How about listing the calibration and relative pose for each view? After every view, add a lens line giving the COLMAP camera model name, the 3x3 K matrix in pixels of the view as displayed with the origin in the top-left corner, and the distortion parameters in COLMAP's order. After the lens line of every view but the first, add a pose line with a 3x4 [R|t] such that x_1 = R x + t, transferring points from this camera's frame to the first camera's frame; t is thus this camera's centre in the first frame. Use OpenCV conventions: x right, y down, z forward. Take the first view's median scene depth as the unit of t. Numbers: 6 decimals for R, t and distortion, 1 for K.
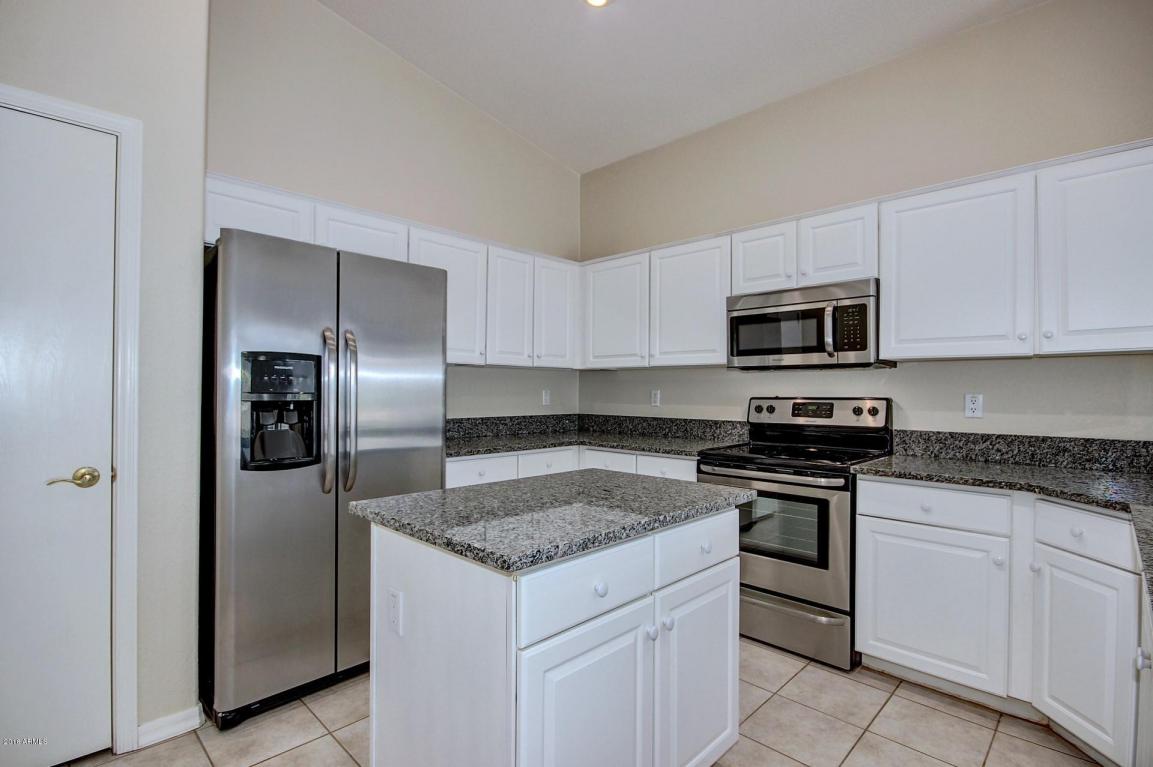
lens RADIAL K [[547.0, 0, 576.5], [0, 547.0, 383.5], [0, 0, 1]] dist [-0.006955, -0.000395]
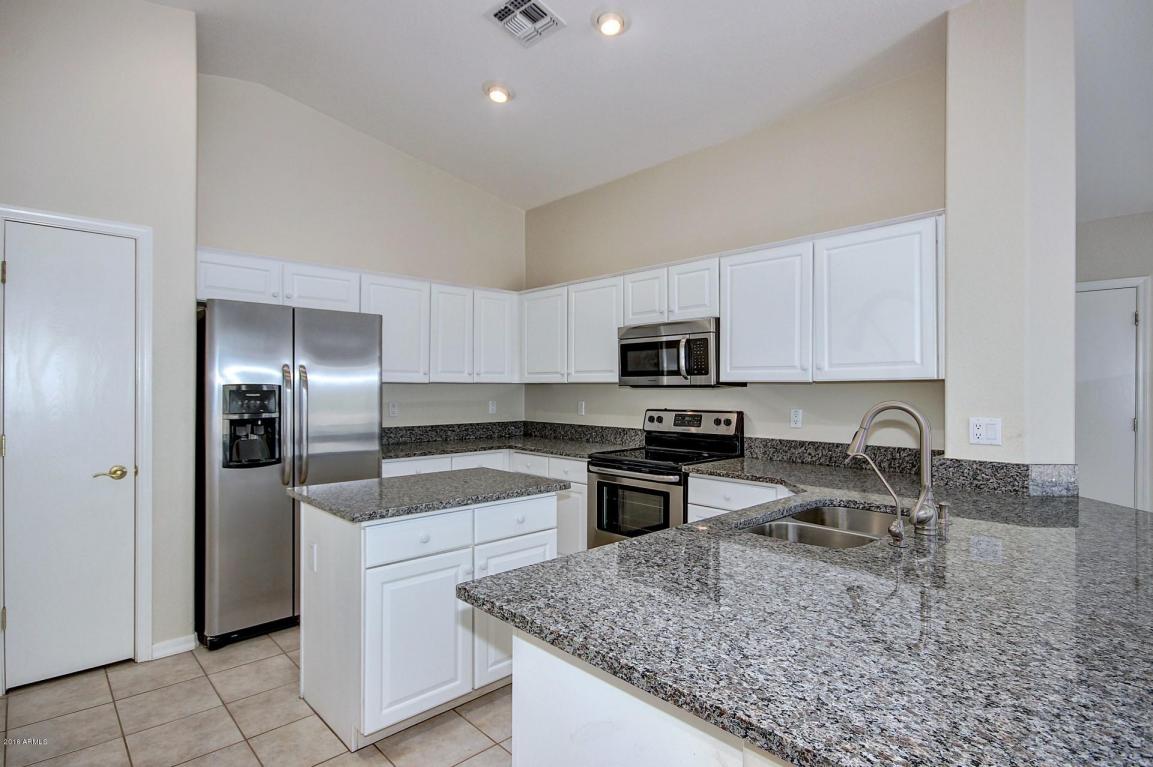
lens RADIAL K [[582.7, 0, 576.5], [0, 582.7, 383.5], [0, 0, 1]] dist [0.000518, 0.000066]
pose [[0.999097, -0.004249, -0.042273, 0.273273], [0.004501, 0.999973, 0.005867, -0.048665], [0.042247, -0.006052, 0.999089, -0.351488]]
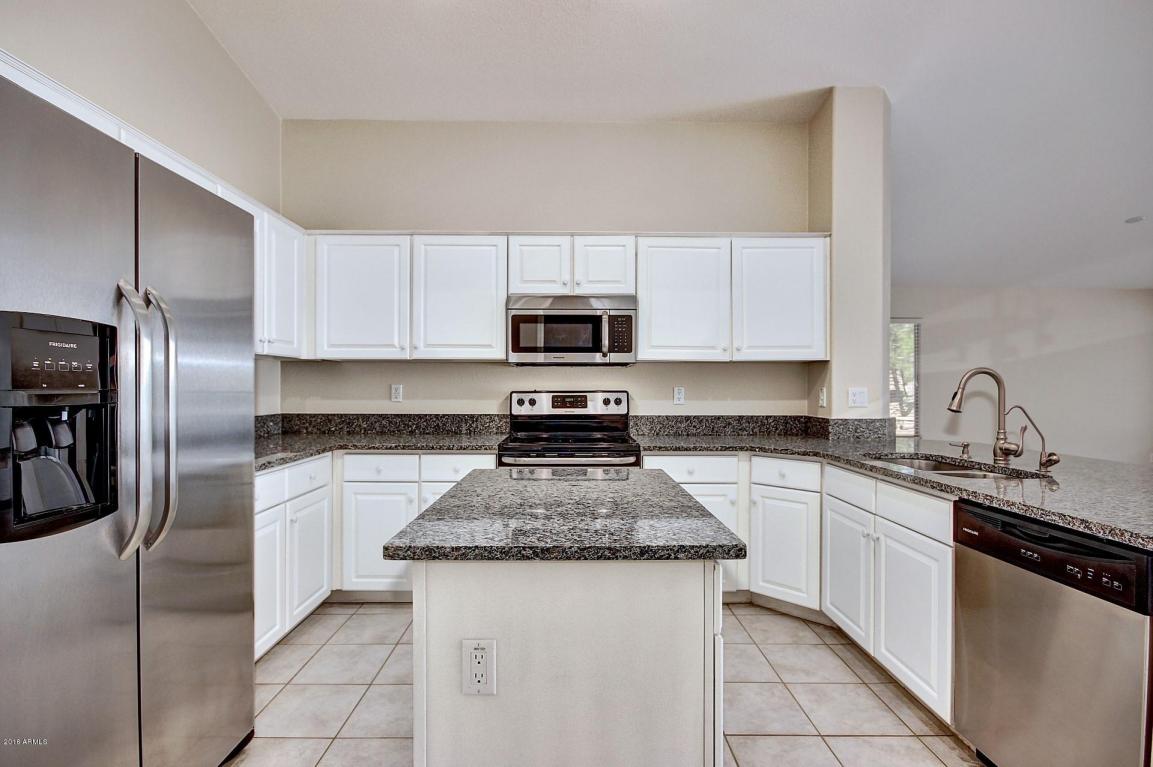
lens RADIAL K [[547.0, 0, 576.5], [0, 547.0, 383.5], [0, 0, 1]] dist [-0.006955, -0.000395]
pose [[0.708412, 0.000511, 0.705799, -0.429462], [-0.008495, 0.999933, 0.007803, 0.000948], [-0.705748, -0.011524, 0.708369, 0.191560]]
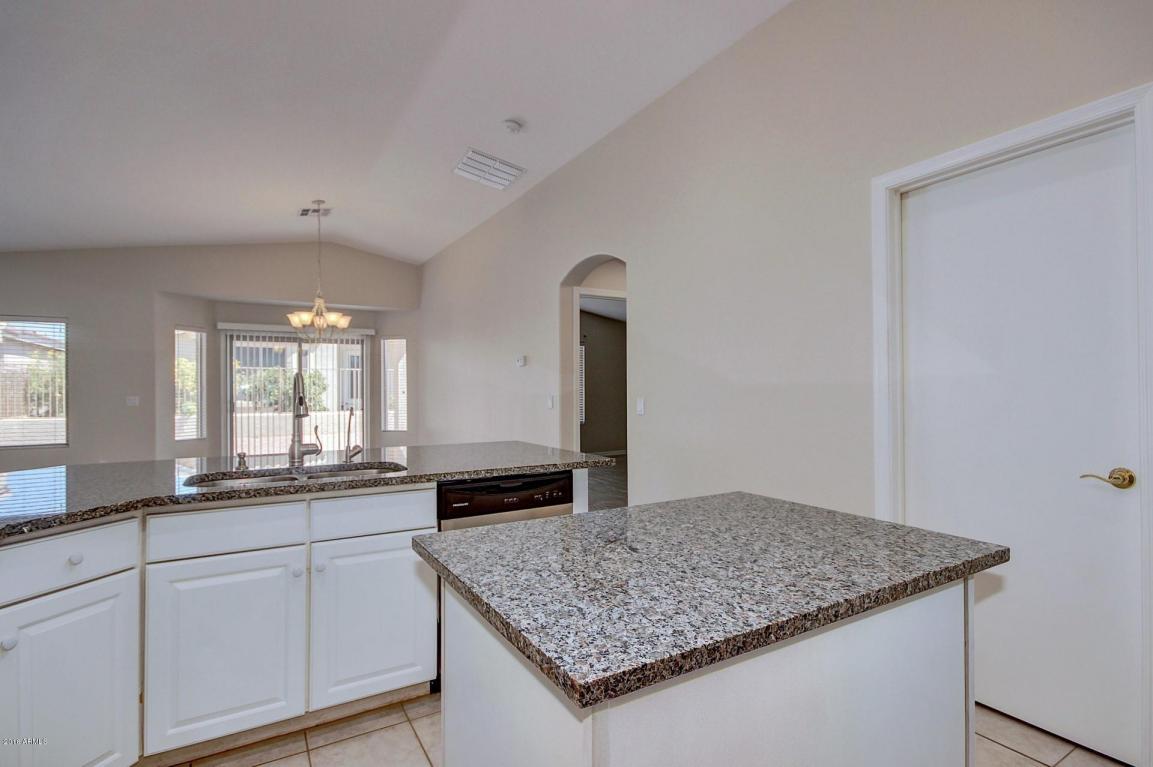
lens RADIAL K [[560.4, 0, 579.0], [0, 560.4, 385.1], [0, 0, 1]] dist [-0.006494, -0.000448]
pose [[-0.965745, 0.001211, 0.259489, -0.037101], [-0.004173, 0.999787, -0.020198, 0.013464], [-0.259459, -0.020589, -0.965535, 1.080453]]
